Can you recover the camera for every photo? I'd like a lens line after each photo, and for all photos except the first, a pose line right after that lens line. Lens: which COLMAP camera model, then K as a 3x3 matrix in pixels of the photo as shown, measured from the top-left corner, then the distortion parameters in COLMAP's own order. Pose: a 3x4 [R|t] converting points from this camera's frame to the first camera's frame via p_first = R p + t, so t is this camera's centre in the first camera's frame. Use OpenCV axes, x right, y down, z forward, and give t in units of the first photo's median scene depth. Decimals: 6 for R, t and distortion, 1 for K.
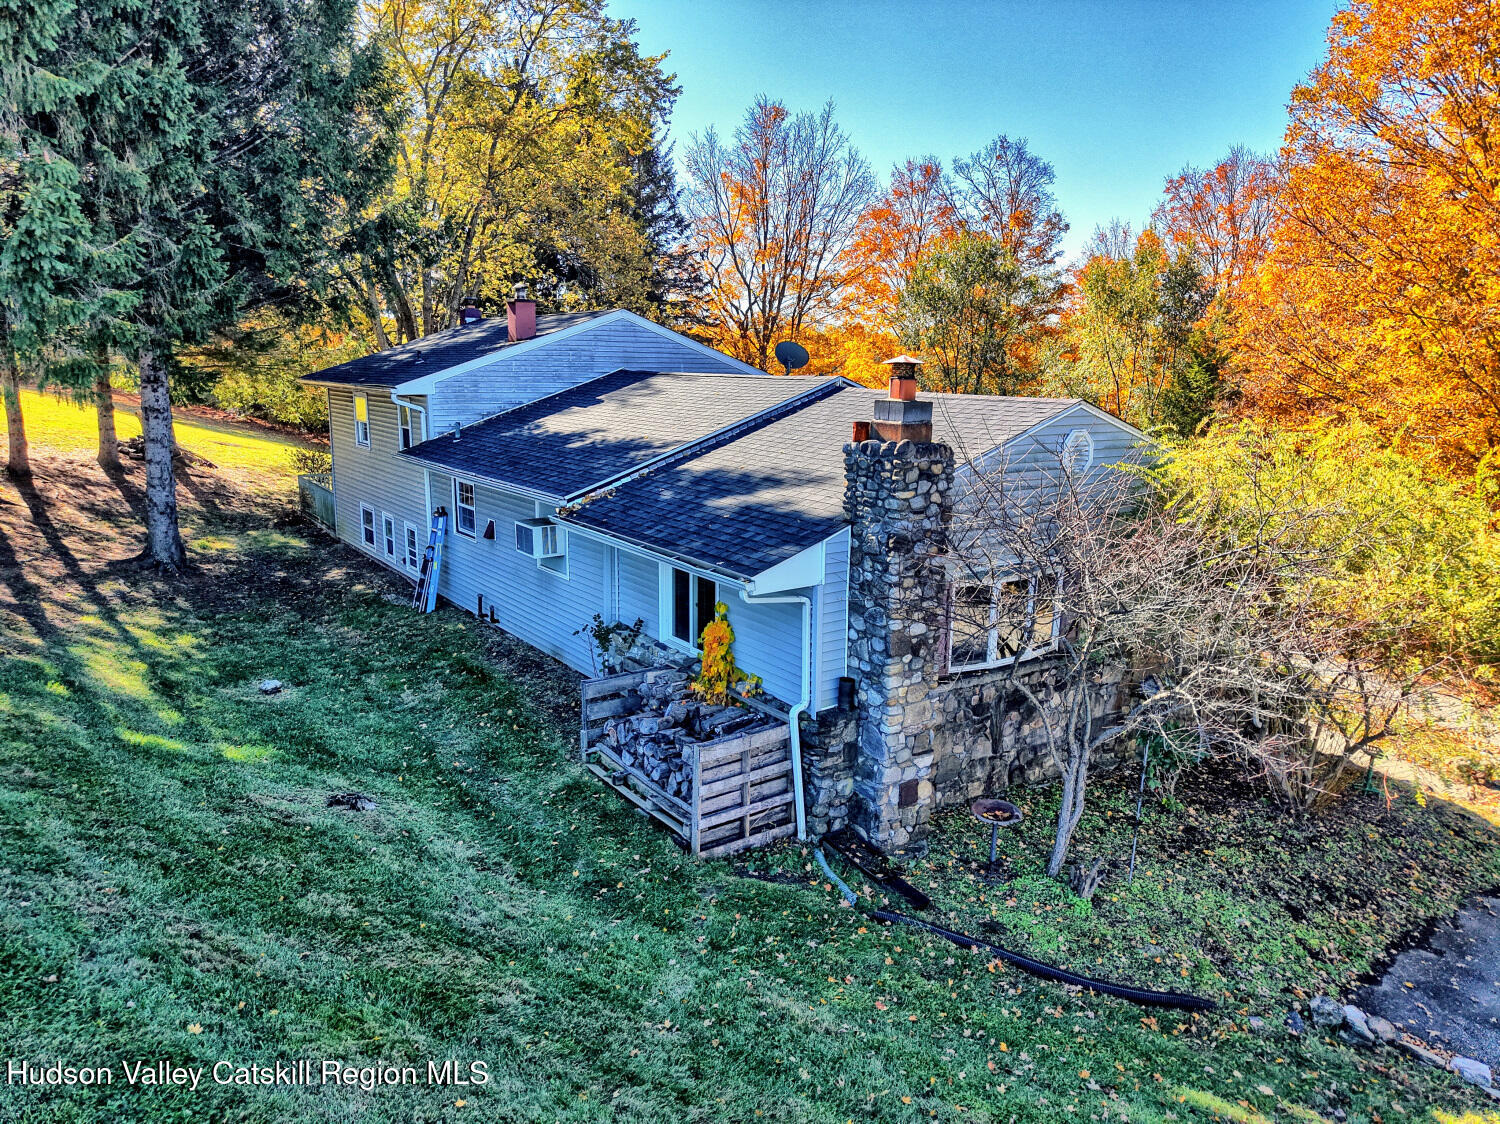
lens RADIAL K [[1003.6, 0, 750.0], [0, 1003.6, 562.0], [0, 0, 1]] dist [0.014705, -0.020899]
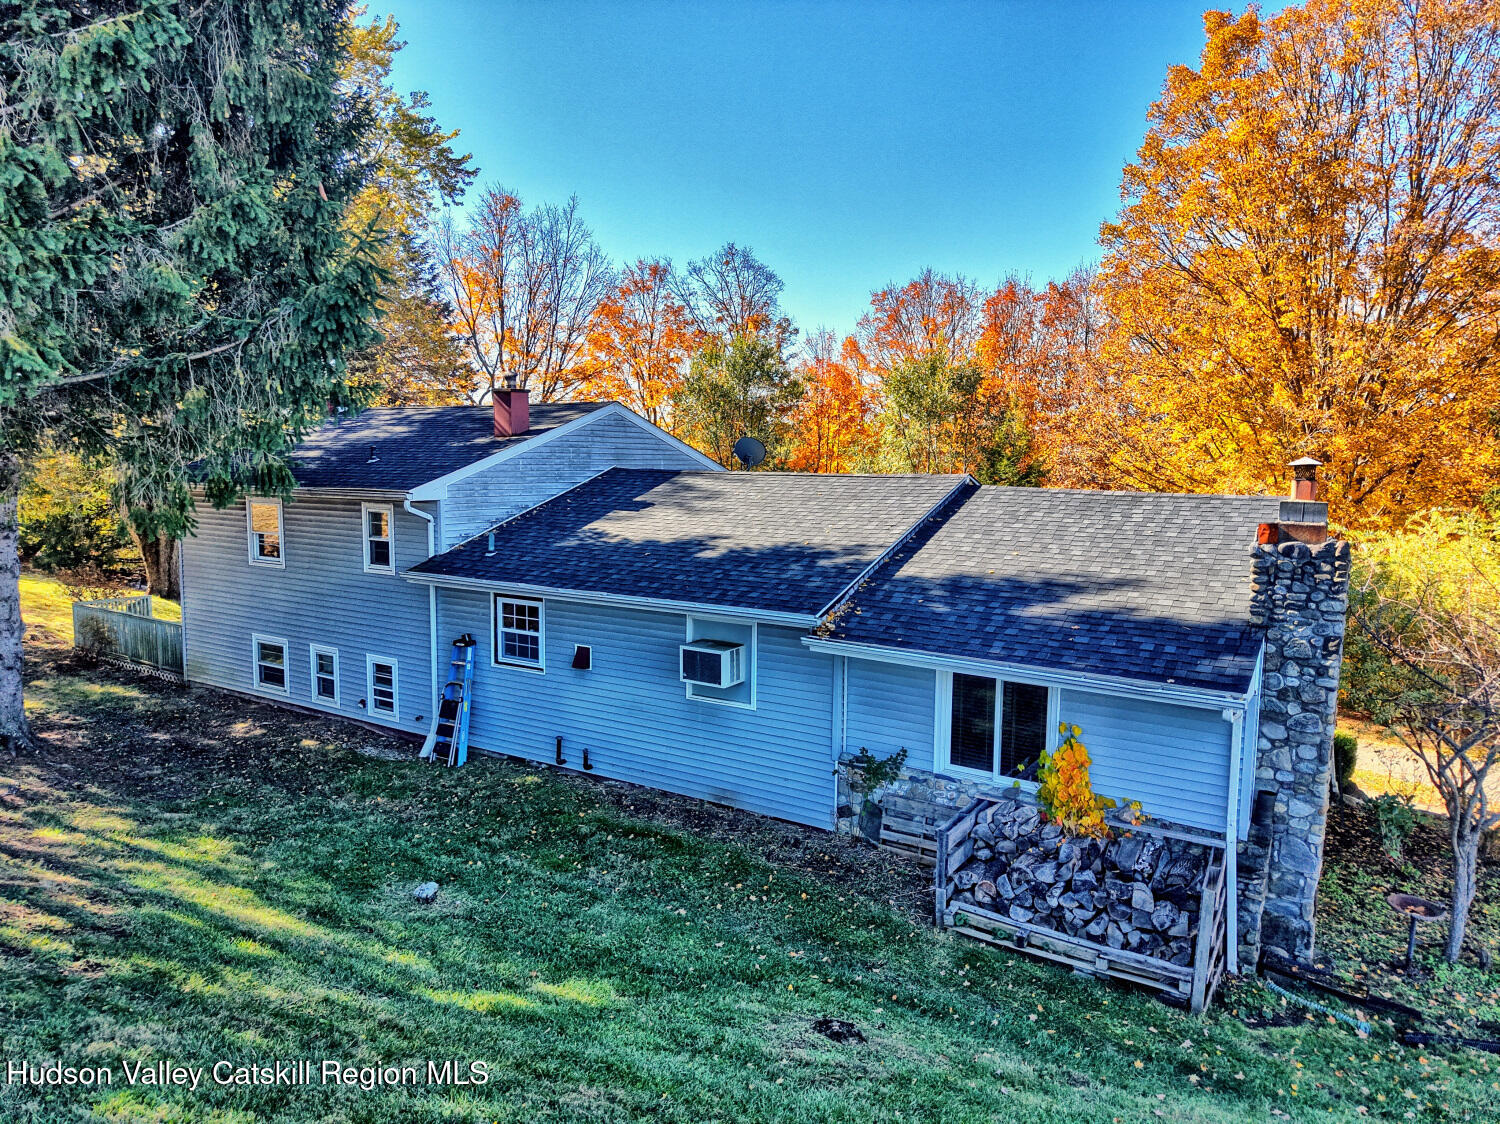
lens RADIAL K [[1003.6, 0, 750.0], [0, 1003.6, 562.0], [0, 0, 1]] dist [0.014705, -0.020899]
pose [[0.932609, -0.040105, 0.358653, -0.502675], [0.071790, 0.994561, -0.075464, -0.045840], [-0.353675, 0.096126, 0.930416, 0.192285]]
